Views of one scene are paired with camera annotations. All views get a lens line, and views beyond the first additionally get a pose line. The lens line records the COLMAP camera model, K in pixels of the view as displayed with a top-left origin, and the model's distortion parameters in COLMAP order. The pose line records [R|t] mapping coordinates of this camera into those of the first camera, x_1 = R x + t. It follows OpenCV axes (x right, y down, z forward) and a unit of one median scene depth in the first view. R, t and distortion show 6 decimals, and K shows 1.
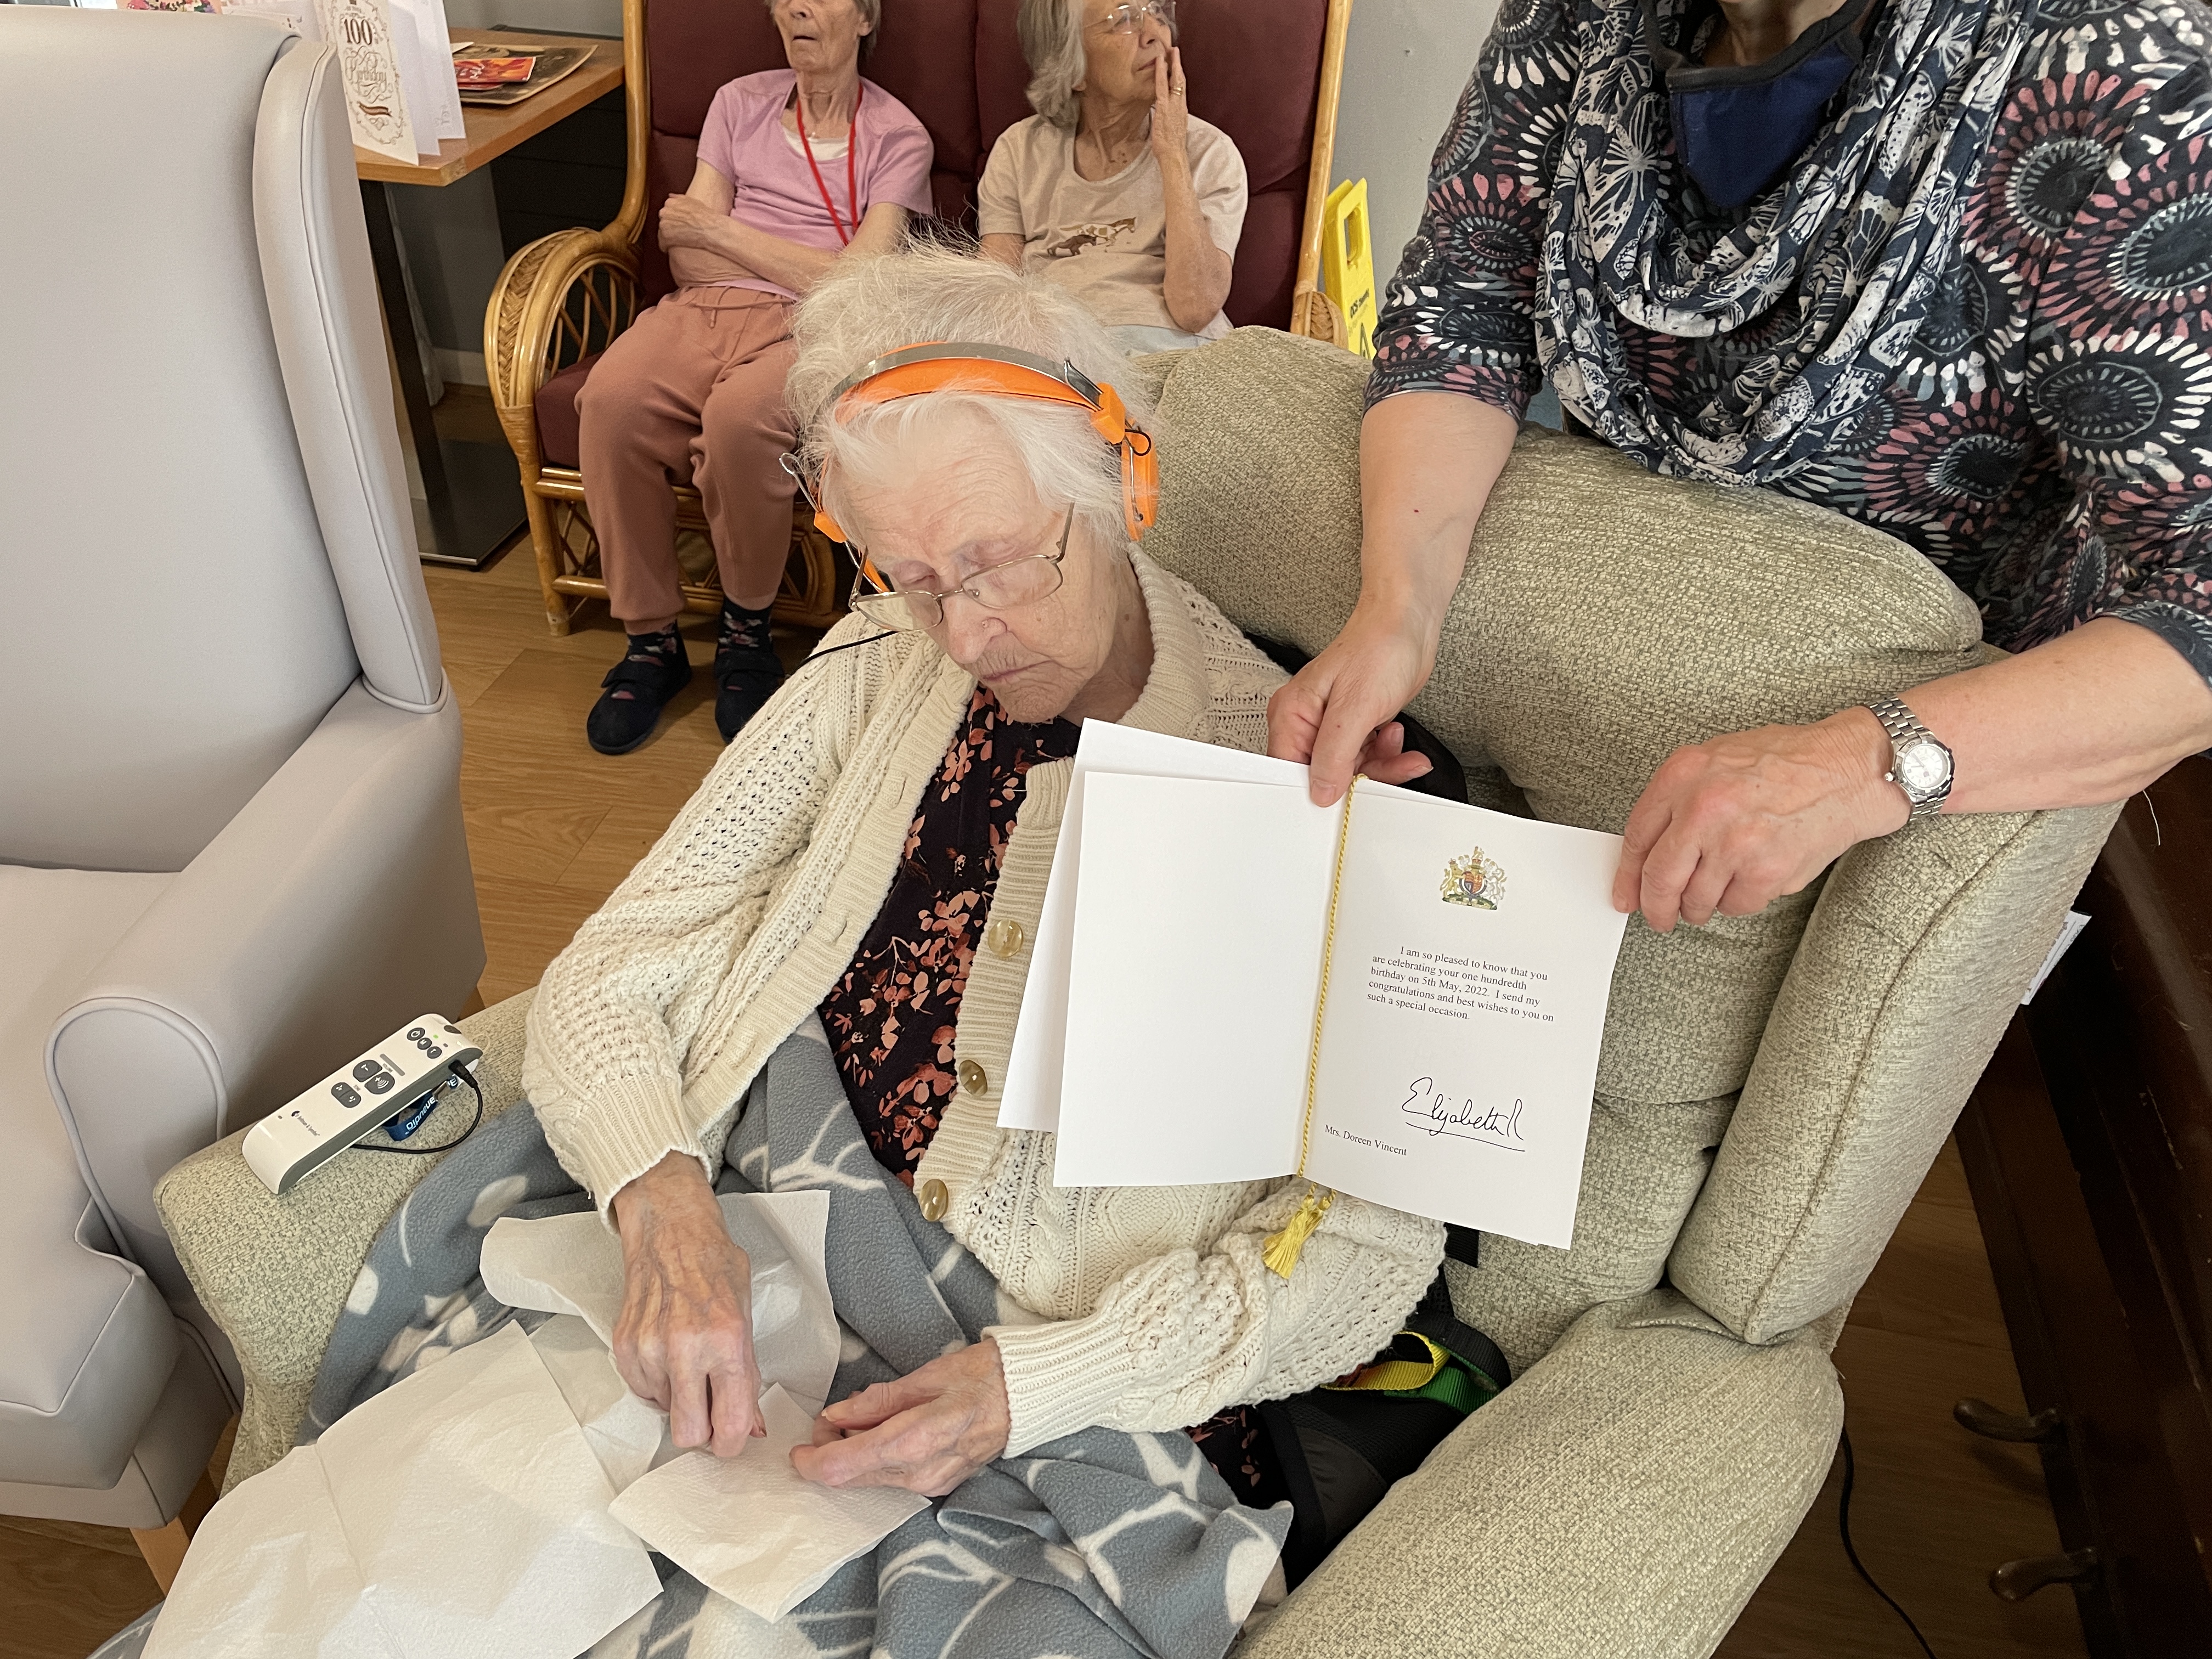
lens RADIAL K [[1757.5, 0, 1072.5], [0, 1757.5, 796.4], [0, 0, 1]] dist [-0.139087, 0.352145]
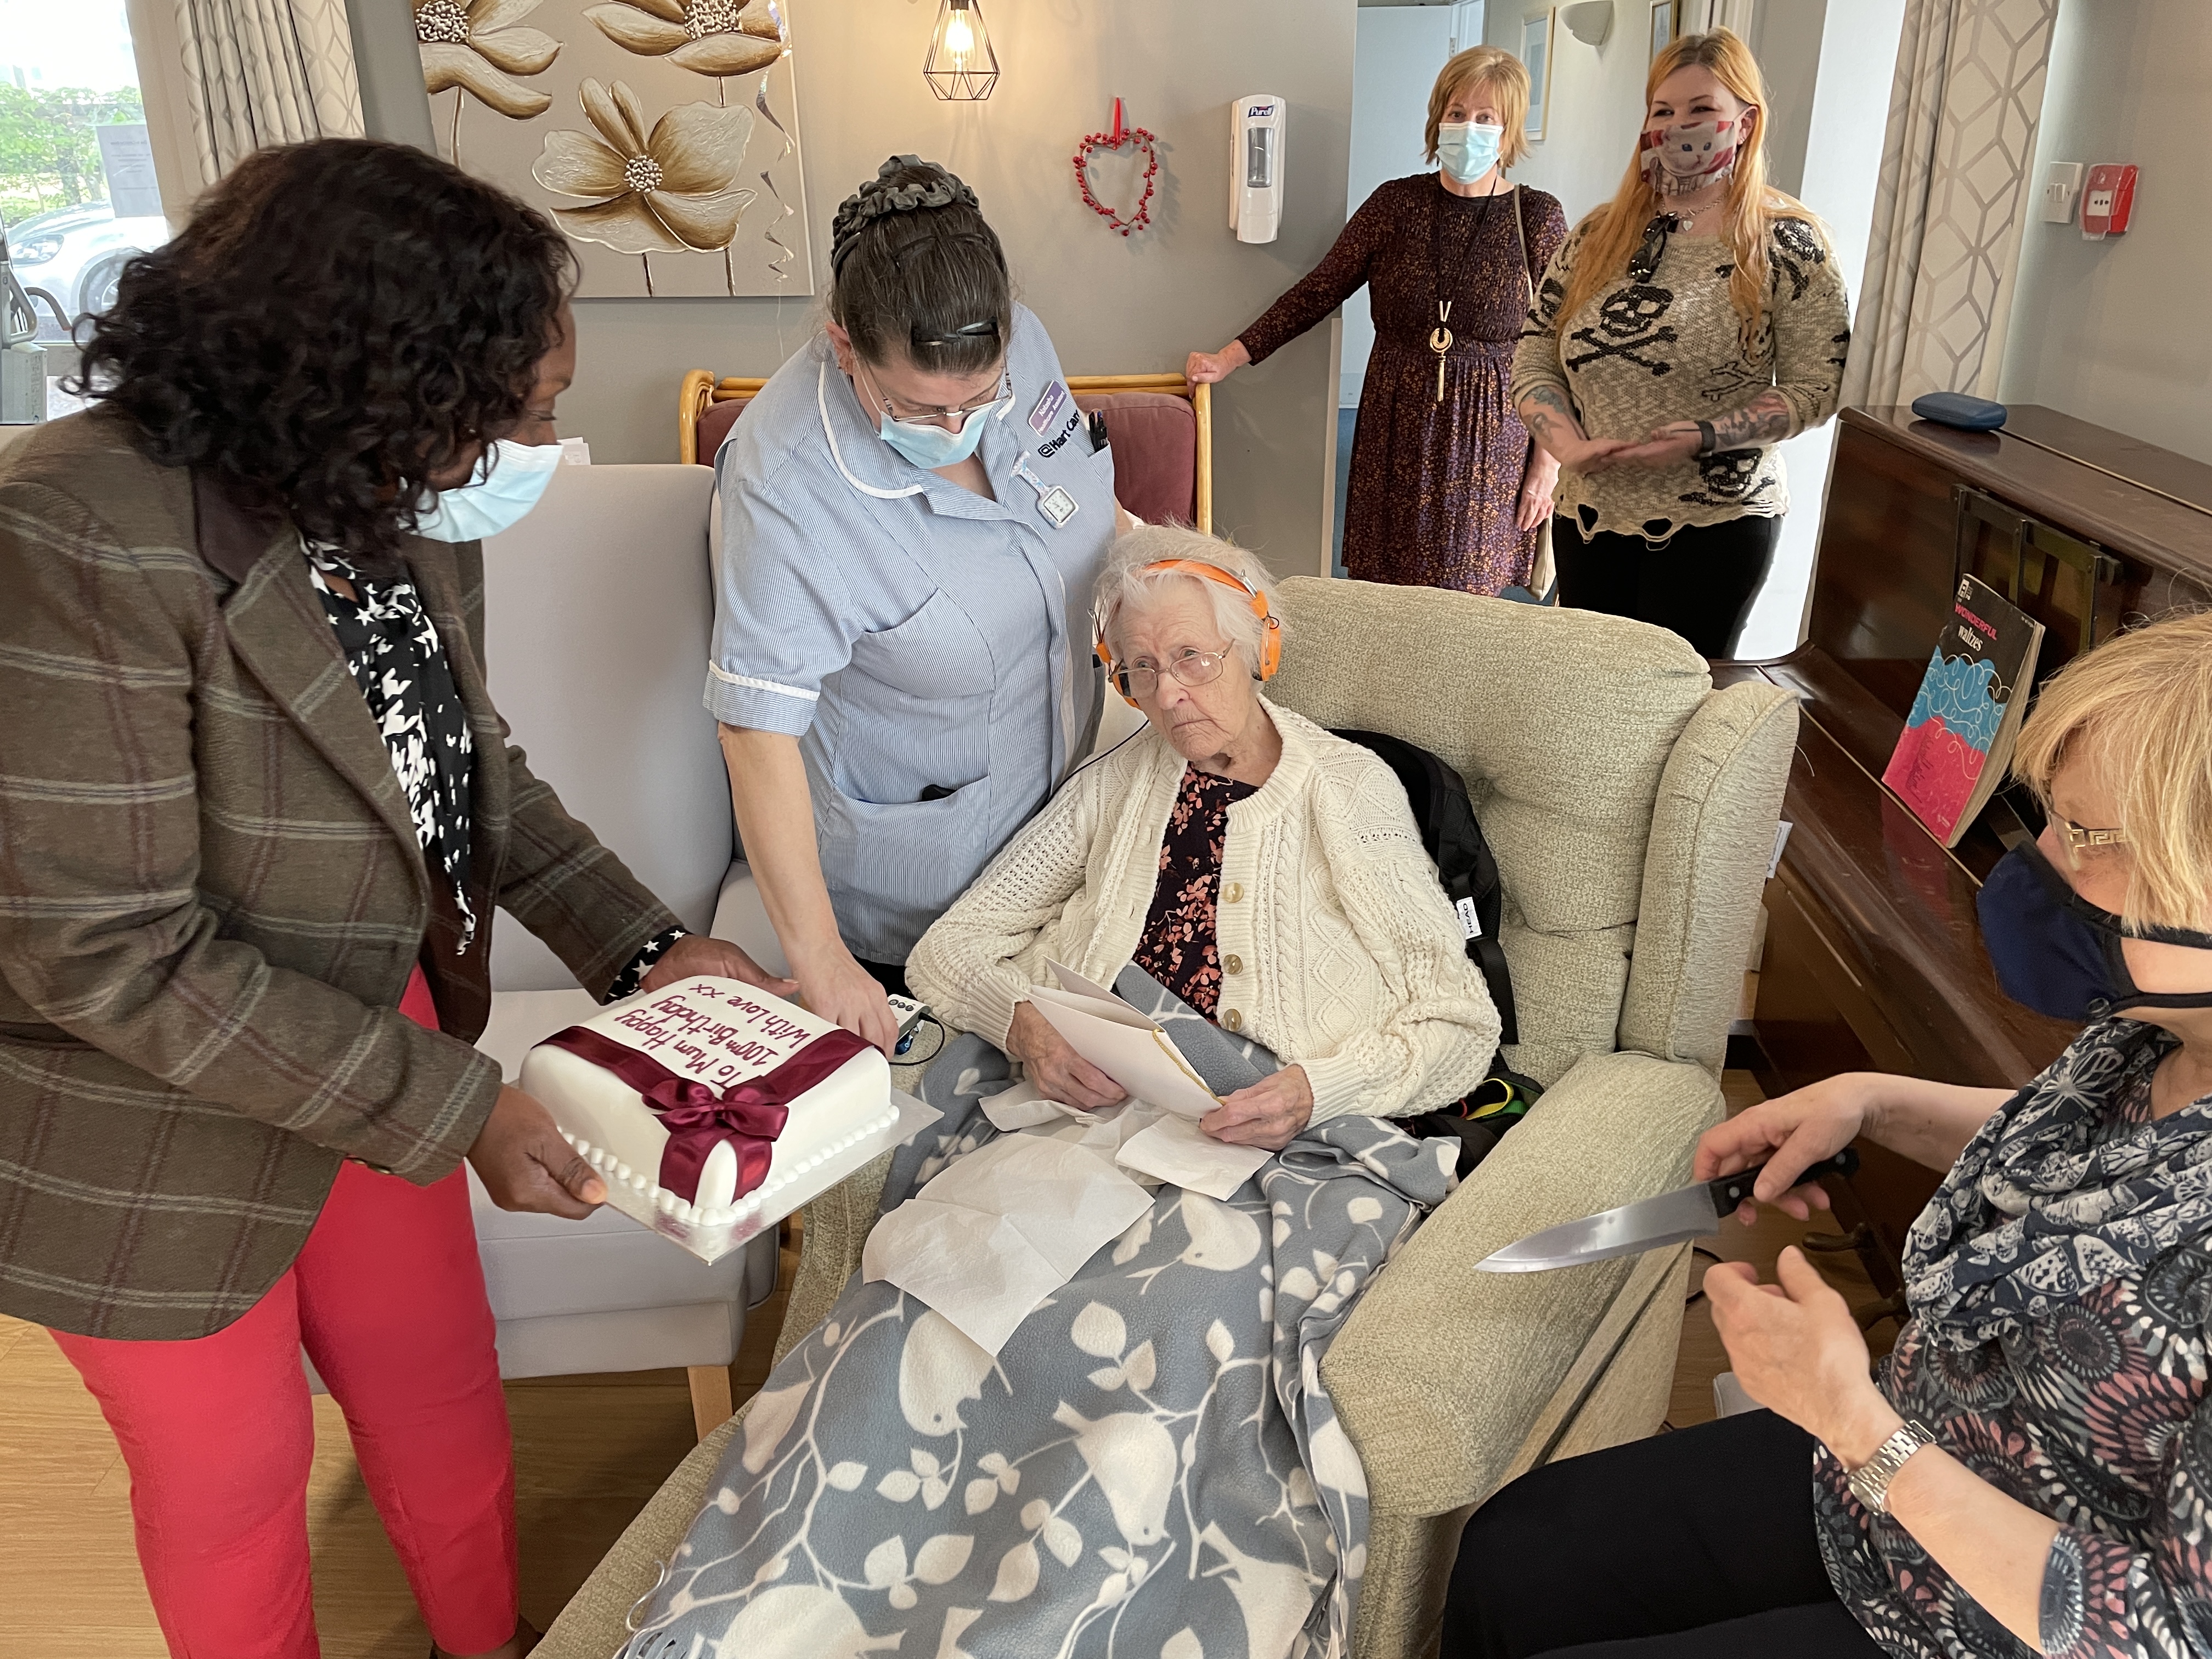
lens RADIAL K [[1707.7, 0, 1114.6], [0, 1707.7, 824.0], [0, 0, 1]] dist [0.088810, -0.120621]
pose [[0.982638, -0.111833, 0.148041, -0.409779], [0.140407, 0.969818, -0.199348, 0.343767], [-0.121279, 0.216673, 0.968682, -0.714009]]
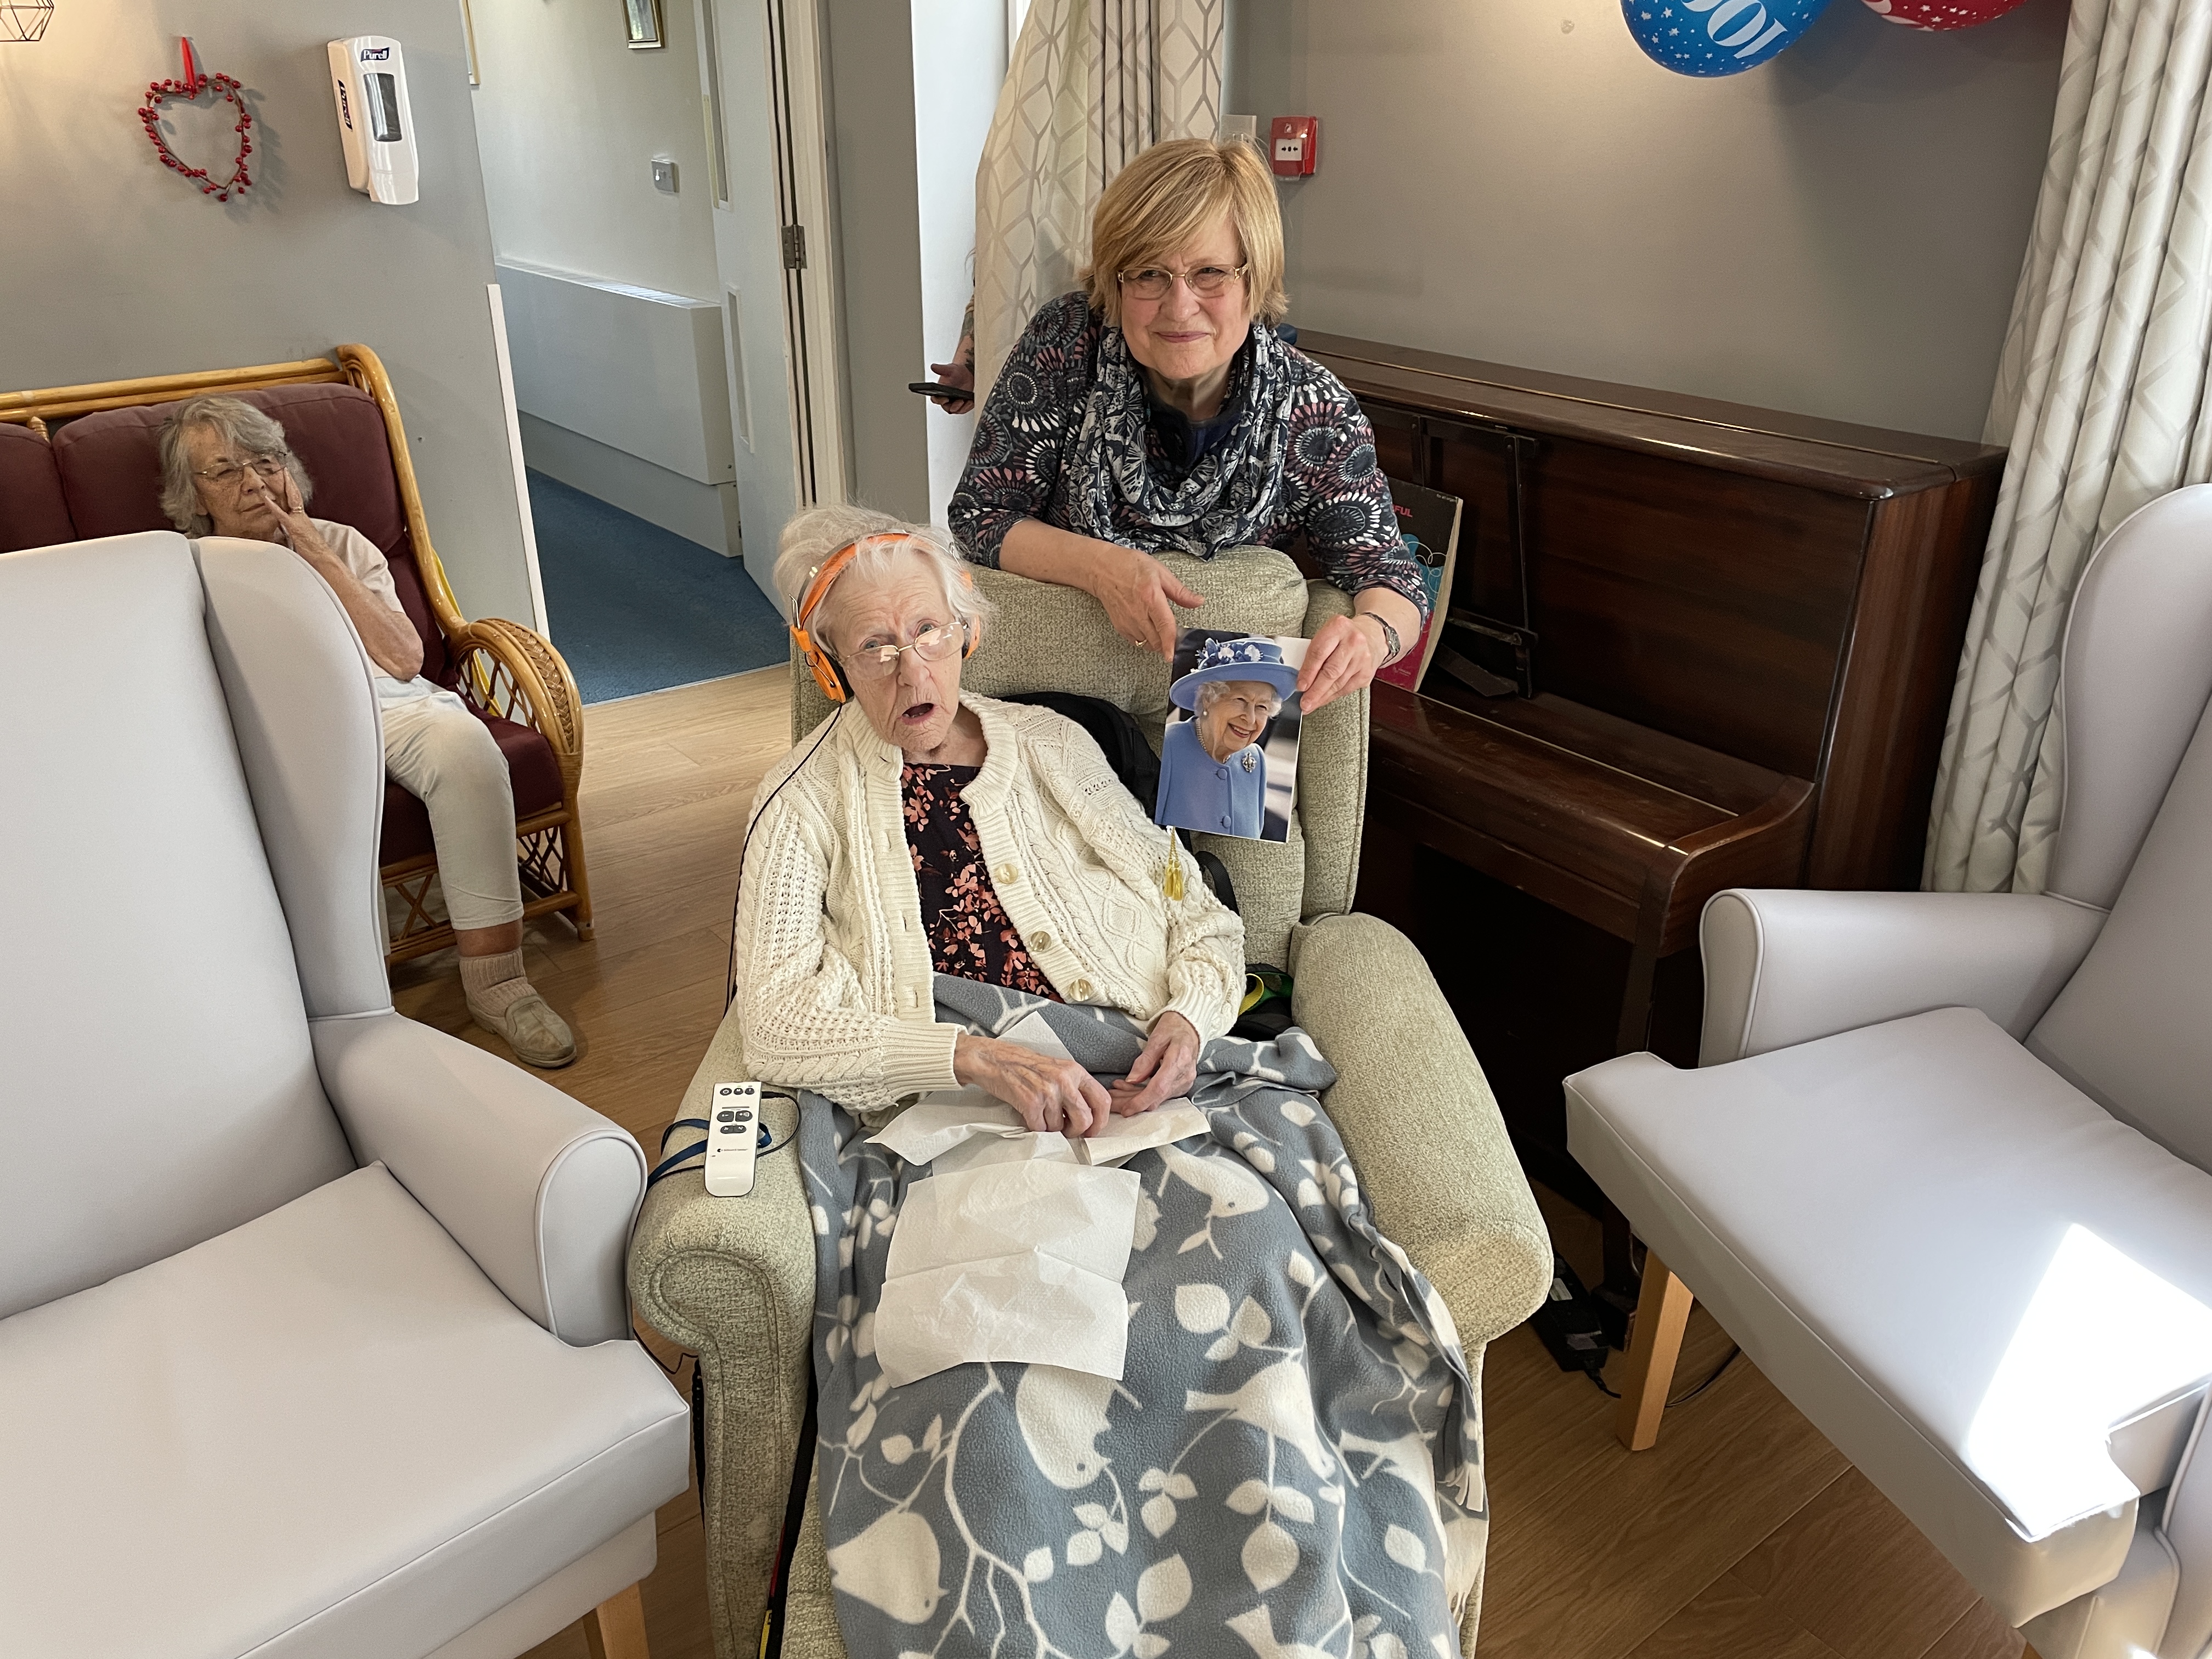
lens RADIAL K [[1707.7, 0, 1114.6], [0, 1707.7, 824.0], [0, 0, 1]] dist [0.088810, -0.120621]
pose [[0.653614, -0.341120, 0.675593, -1.121553], [0.446348, 0.894638, 0.019893, 0.048968], [-0.611197, 0.288547, 0.737006, -0.373166]]
